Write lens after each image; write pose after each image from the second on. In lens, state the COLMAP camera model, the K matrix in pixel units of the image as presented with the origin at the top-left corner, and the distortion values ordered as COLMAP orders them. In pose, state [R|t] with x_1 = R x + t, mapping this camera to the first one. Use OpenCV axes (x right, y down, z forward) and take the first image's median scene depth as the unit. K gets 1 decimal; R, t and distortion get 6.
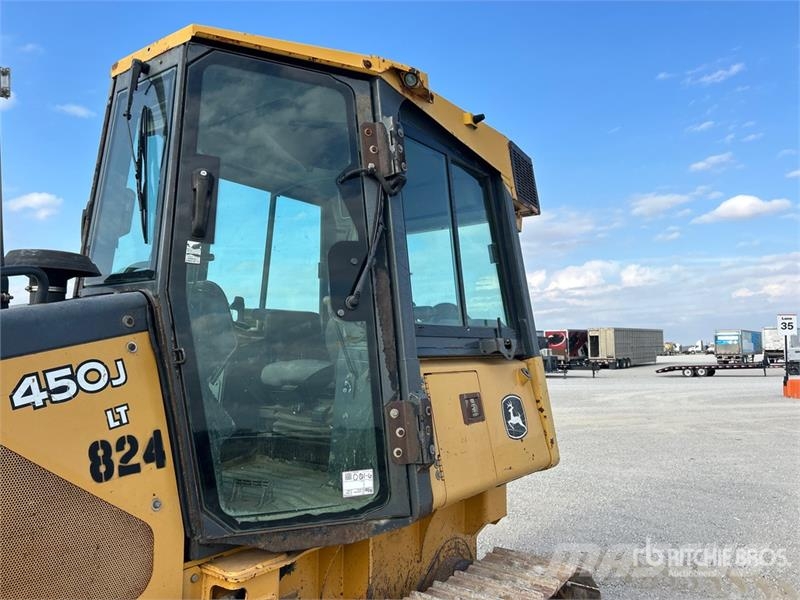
lens RADIAL K [[615.6, 0, 417.2], [0, 615.6, 329.4], [0, 0, 1]] dist [0.001897, 0.001218]
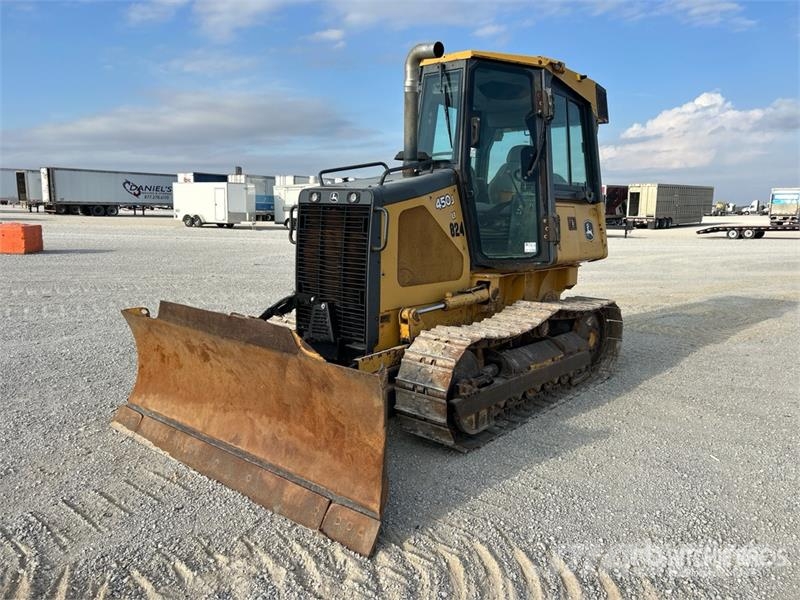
lens RADIAL K [[615.8, 0, 408.0], [0, 615.8, 308.4], [0, 0, 1]] dist [0.063933, -0.078374]
pose [[0.997186, 0.048704, -0.056994, -0.384248], [-0.035961, 0.977808, 0.206393, -0.012802], [0.065781, -0.203763, 0.976808, -1.387981]]
